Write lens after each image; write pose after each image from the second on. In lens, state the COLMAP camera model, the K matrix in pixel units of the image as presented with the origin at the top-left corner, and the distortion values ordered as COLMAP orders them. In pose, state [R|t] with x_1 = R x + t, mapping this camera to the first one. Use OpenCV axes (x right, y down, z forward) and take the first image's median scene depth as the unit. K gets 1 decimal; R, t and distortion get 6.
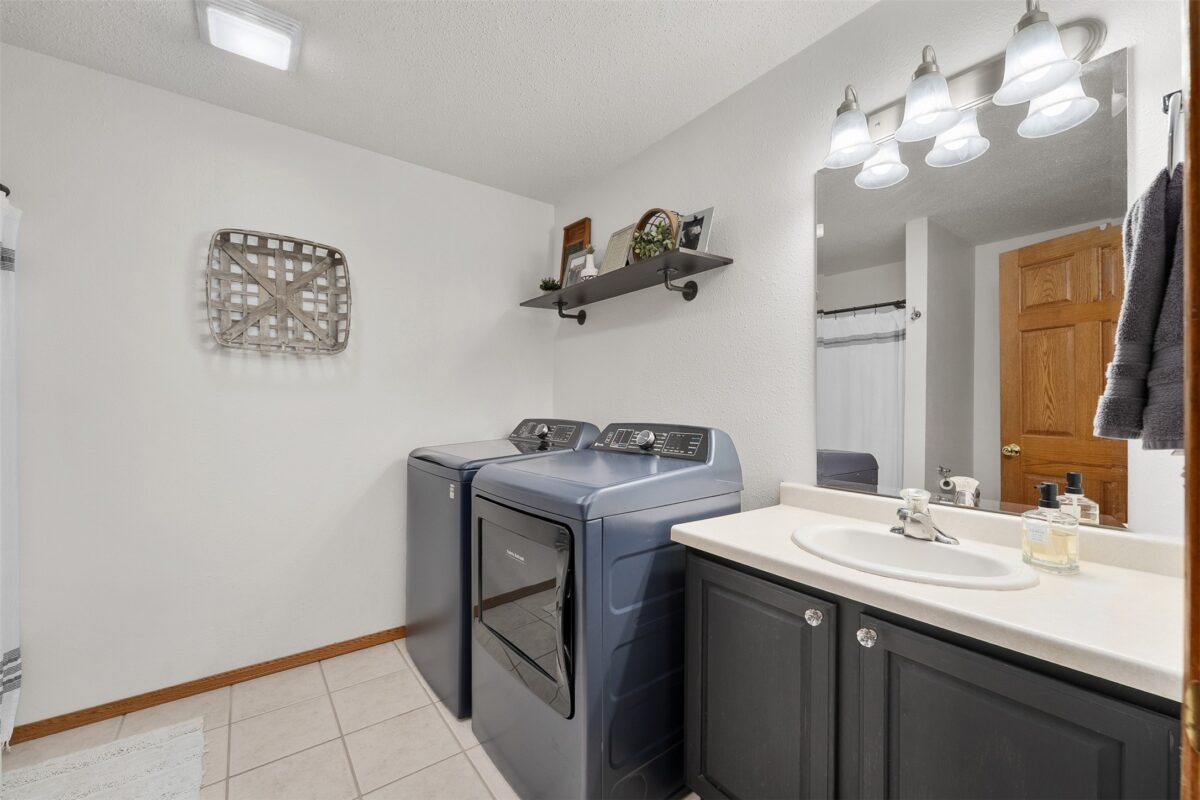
lens RADIAL K [[476.7, 0, 596.7], [0, 476.7, 398.7], [0, 0, 1]] dist [-0.002318, -0.000291]
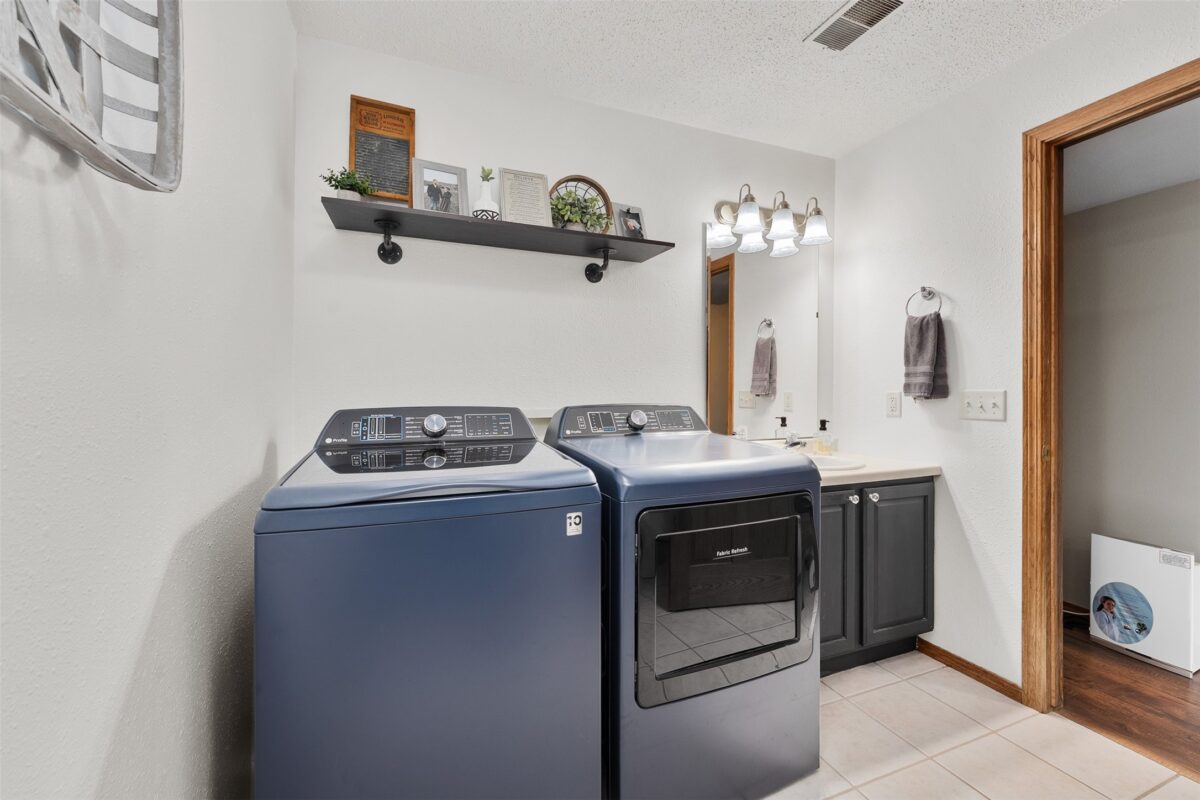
lens RADIAL K [[476.7, 0, 596.7], [0, 476.7, 398.7], [0, 0, 1]] dist [-0.002318, -0.000291]
pose [[0.275323, -0.032636, 0.960798, -0.887086], [-0.026690, 0.998779, 0.041574, -0.000853], [-0.960981, -0.037090, 0.274116, 0.782730]]
